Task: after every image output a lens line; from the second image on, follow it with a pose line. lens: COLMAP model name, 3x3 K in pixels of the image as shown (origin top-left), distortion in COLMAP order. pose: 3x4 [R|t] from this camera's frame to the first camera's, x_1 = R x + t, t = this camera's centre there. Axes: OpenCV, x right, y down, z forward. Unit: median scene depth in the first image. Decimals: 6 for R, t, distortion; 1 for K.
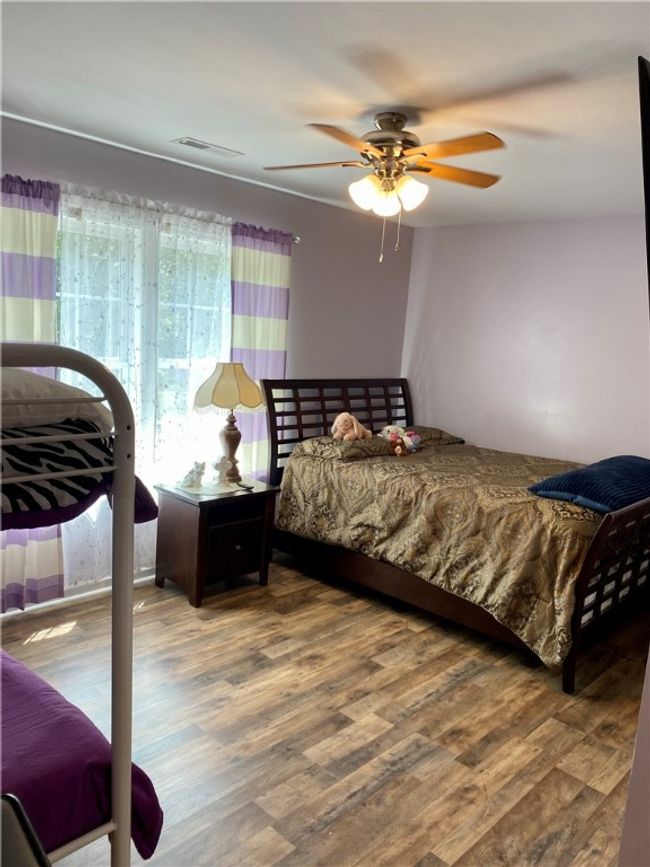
lens RADIAL K [[647.6, 0, 325.0], [0, 647.6, 433.5], [0, 0, 1]] dist [0.013614, -0.002430]
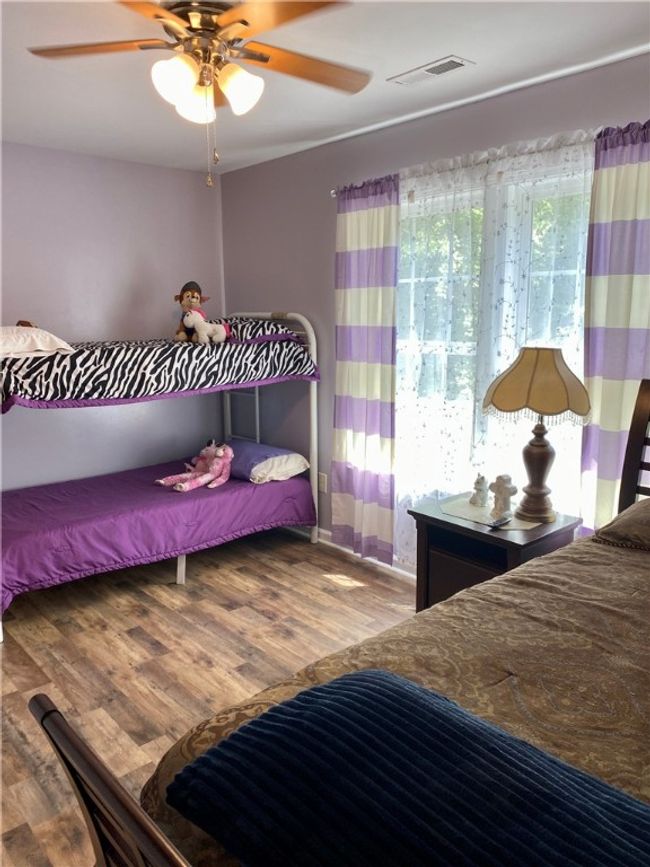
lens RADIAL K [[647.6, 0, 325.0], [0, 647.6, 433.5], [0, 0, 1]] dist [0.013614, -0.002430]
pose [[-0.046379, 0.138009, -0.989344, 0.625885], [-0.129480, 0.981224, 0.142946, -0.099628], [0.990497, 0.134730, -0.027639, 0.888780]]
